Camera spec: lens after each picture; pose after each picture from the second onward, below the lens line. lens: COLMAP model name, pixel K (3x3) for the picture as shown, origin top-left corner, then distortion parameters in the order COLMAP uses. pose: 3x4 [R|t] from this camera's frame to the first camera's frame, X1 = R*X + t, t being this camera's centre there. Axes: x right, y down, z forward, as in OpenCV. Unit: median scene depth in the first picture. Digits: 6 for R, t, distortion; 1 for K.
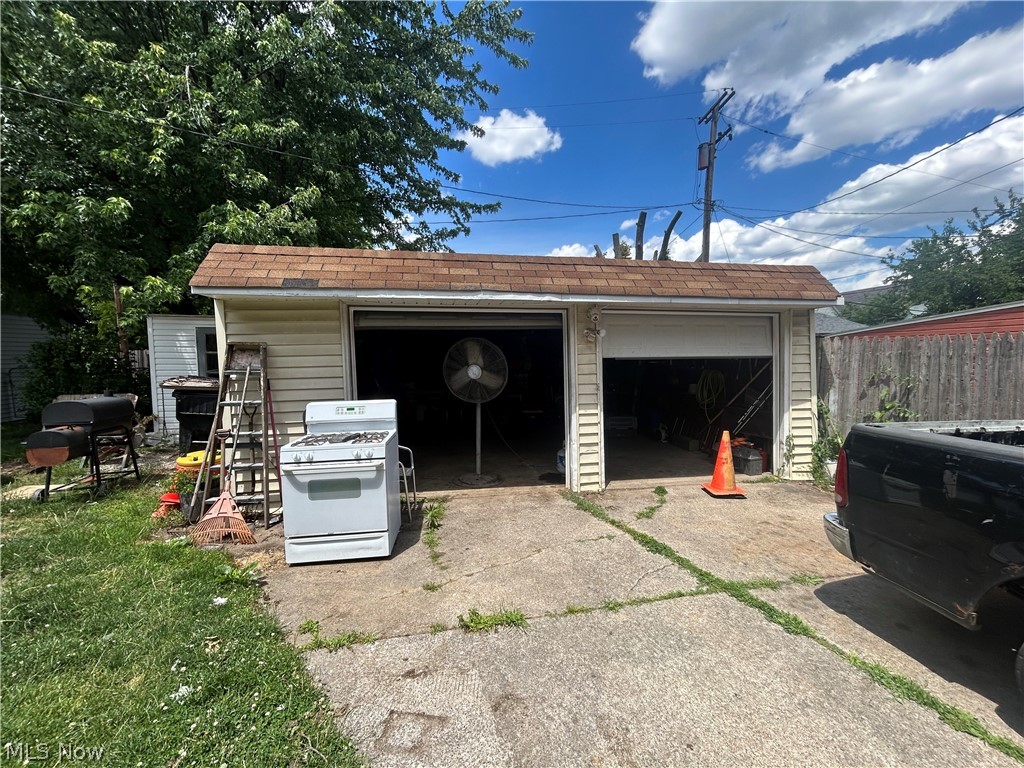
lens RADIAL K [[415.6, 0, 515.8], [0, 415.6, 385.8], [0, 0, 1]] dist [-0.000352, 0.001374]
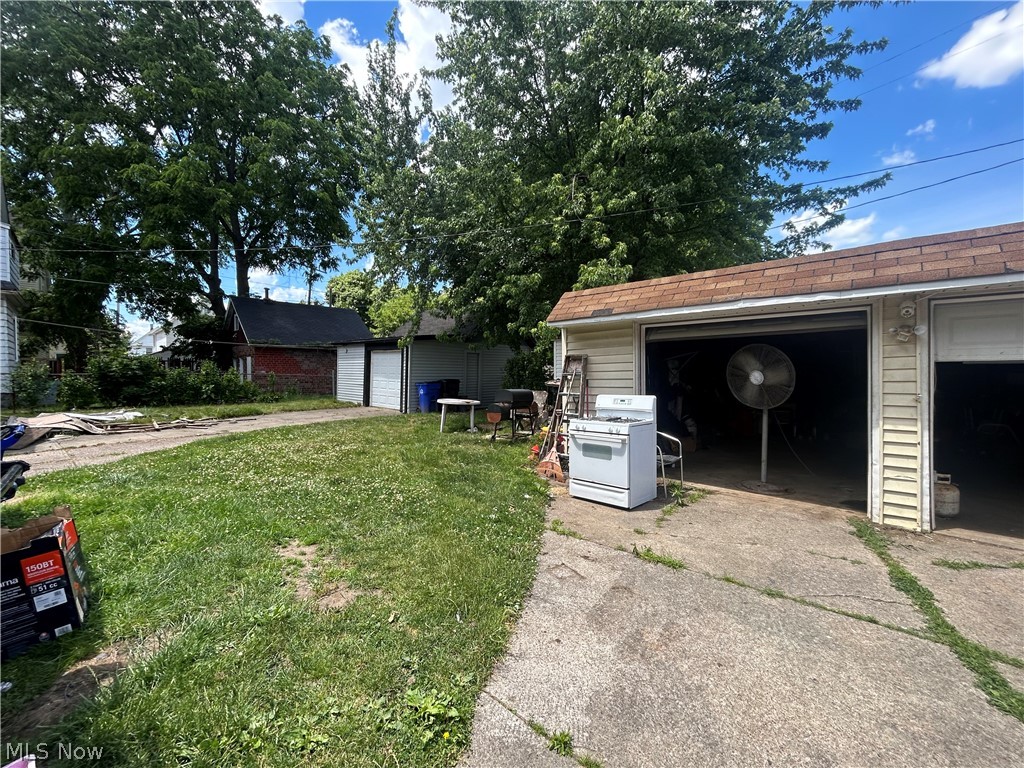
lens RADIAL K [[415.6, 0, 509.7], [0, 415.6, 381.3], [0, 0, 1]] dist [-0.000352, 0.001374]
pose [[0.613979, 0.019154, -0.789090, 0.412308], [-0.055539, 0.998276, -0.018982, 0.035667], [0.787366, 0.055479, 0.613985, -0.121674]]
